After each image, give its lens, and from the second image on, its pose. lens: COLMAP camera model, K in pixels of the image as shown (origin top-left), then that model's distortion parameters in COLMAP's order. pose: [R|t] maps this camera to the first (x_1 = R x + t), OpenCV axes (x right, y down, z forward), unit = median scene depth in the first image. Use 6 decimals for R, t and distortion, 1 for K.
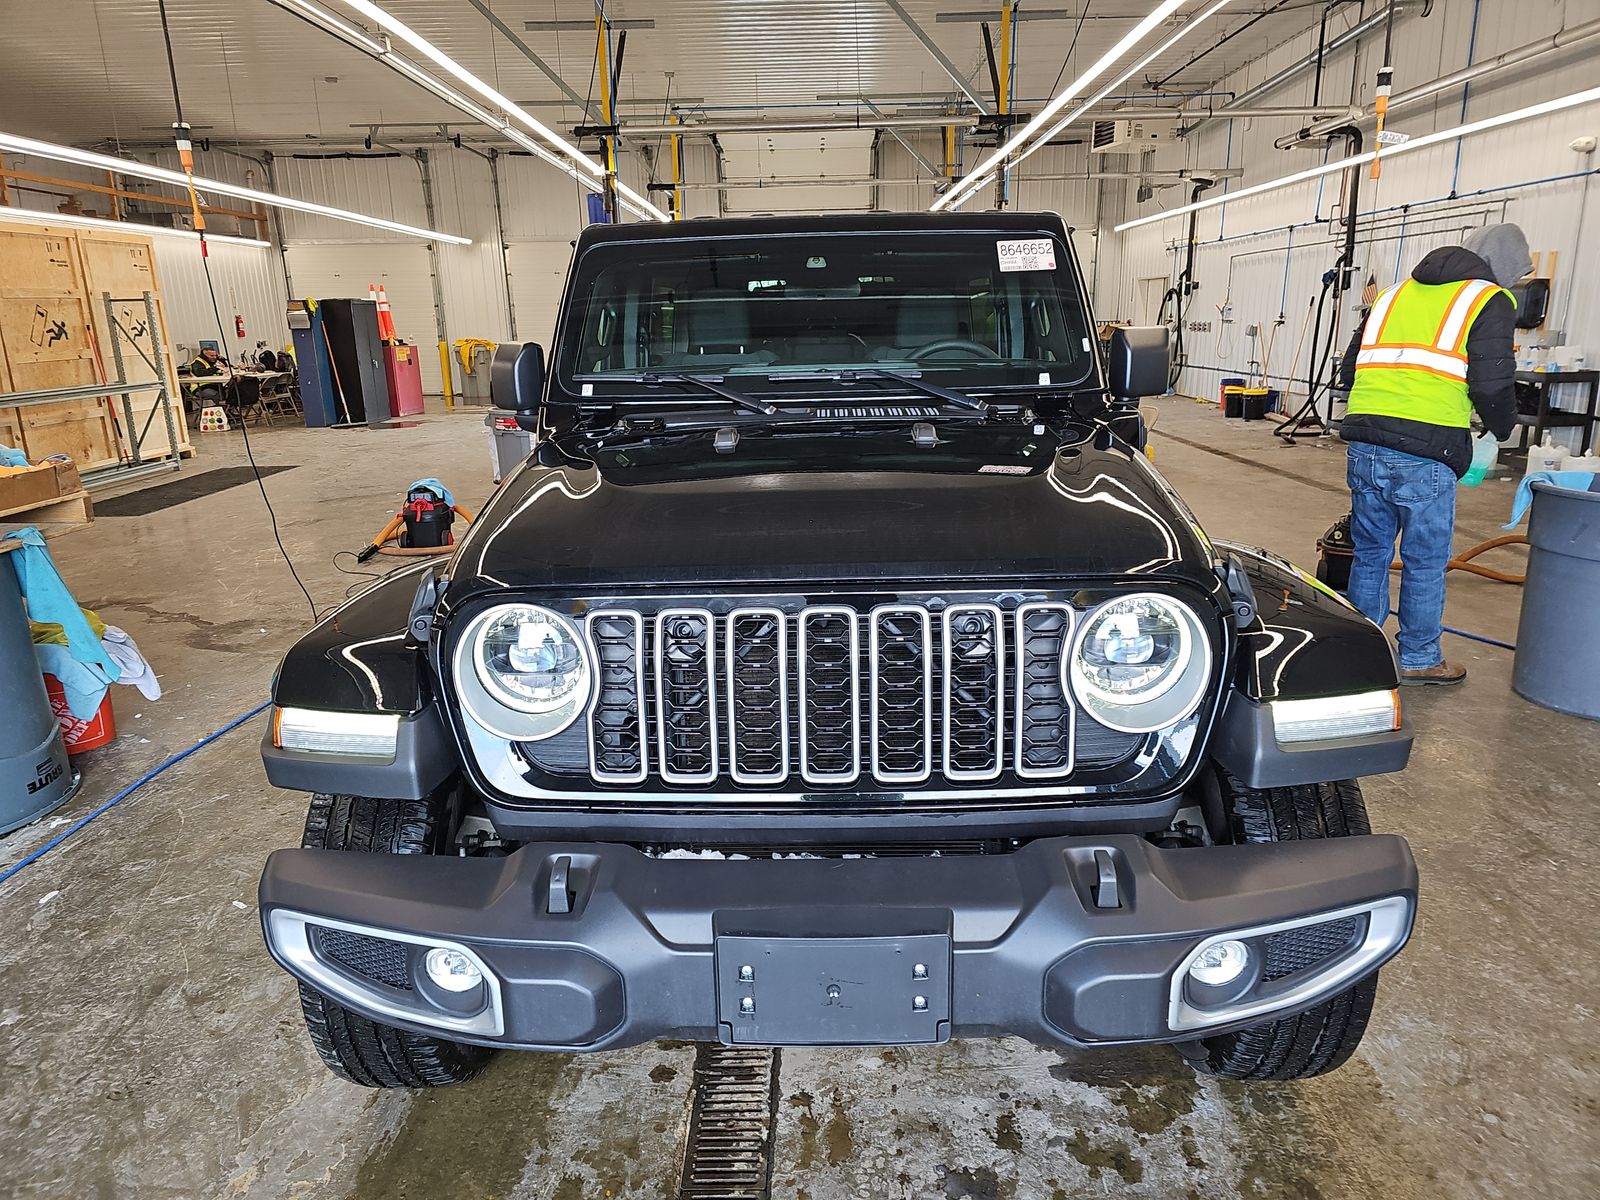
lens RADIAL K [[1060.7, 0, 843.3], [0, 1060.7, 597.5], [0, 0, 1]] dist [0.046581, -0.045693]
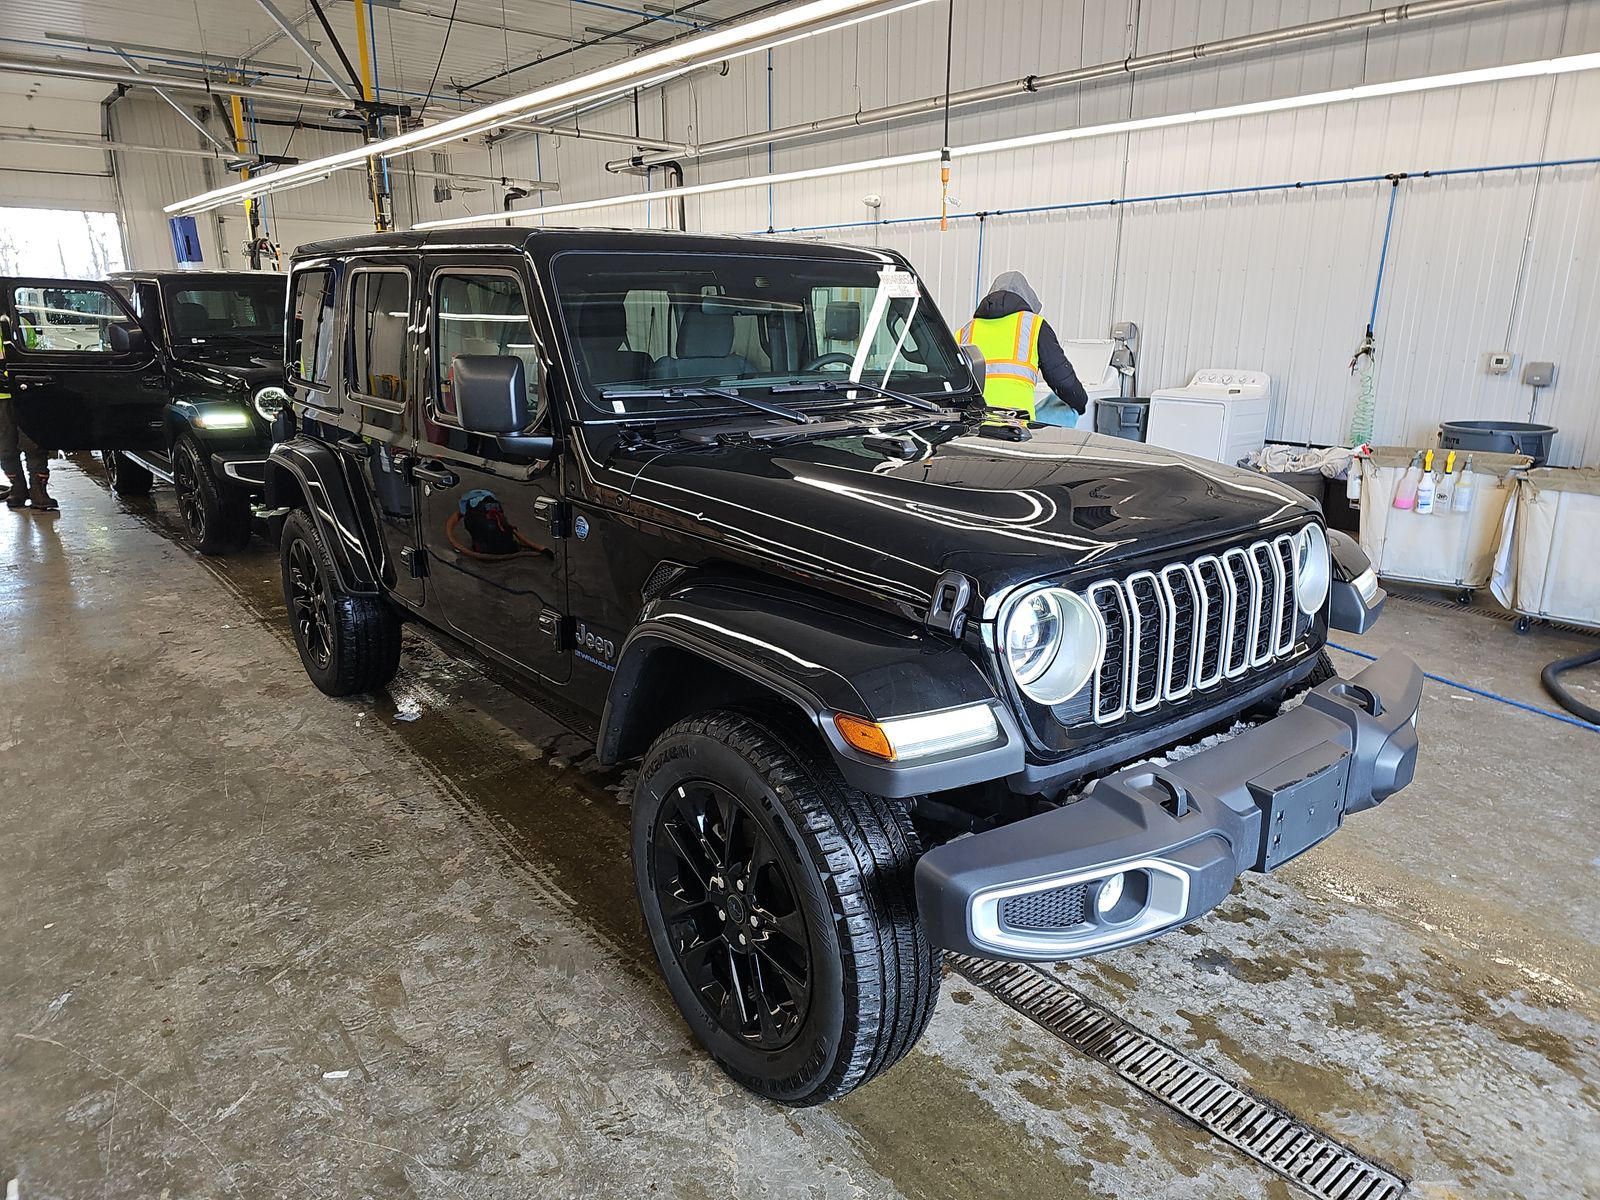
lens RADIAL K [[1061.7, 0, 806.2], [0, 1061.7, 602.2], [0, 0, 1]] dist [0.045808, -0.037003]
pose [[0.755955, -0.147005, 0.637904, -0.216961], [0.143334, 0.987984, 0.057822, -0.014732], [-0.638739, 0.047723, 0.767942, 0.045693]]
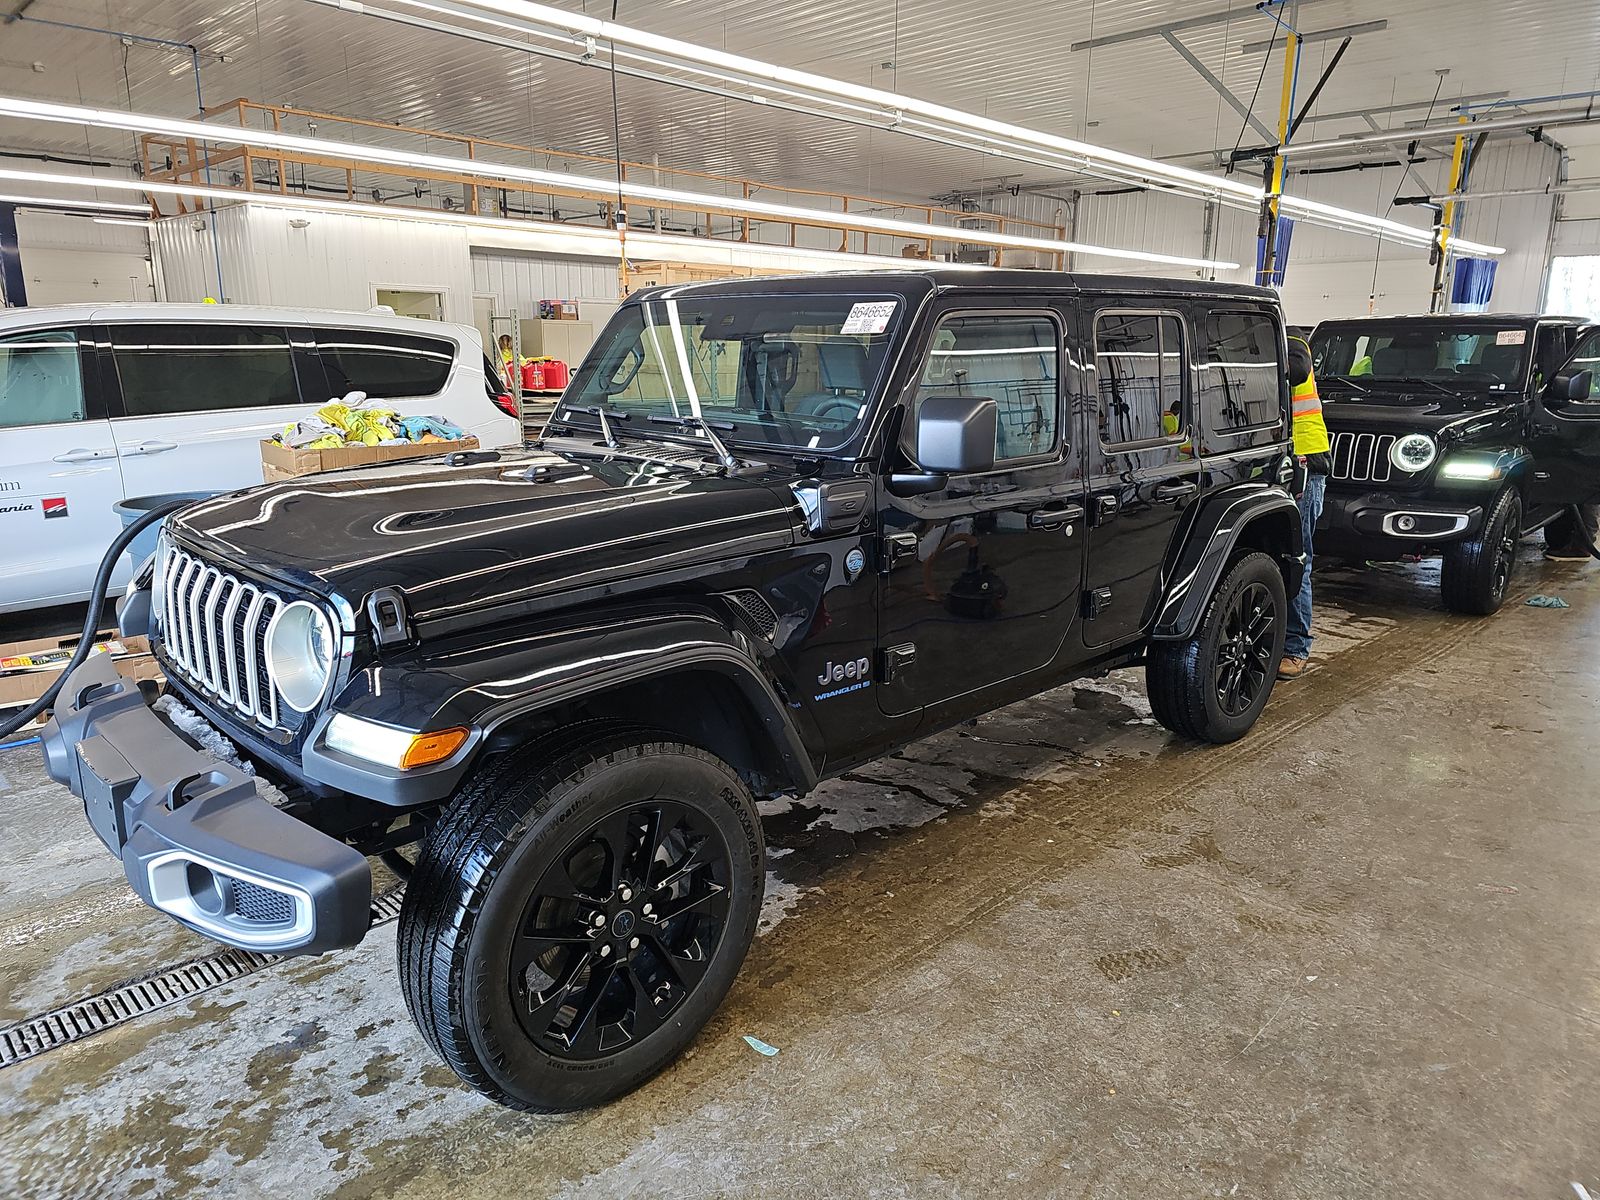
lens RADIAL K [[1061.7, 0, 806.2], [0, 1061.7, 602.2], [0, 0, 1]] dist [0.045808, -0.037003]
pose [[0.713446, 0.190639, -0.674278, 0.258684], [-0.200214, 0.977623, 0.064560, -0.033316], [0.671497, 0.088940, 0.735650, 0.078036]]
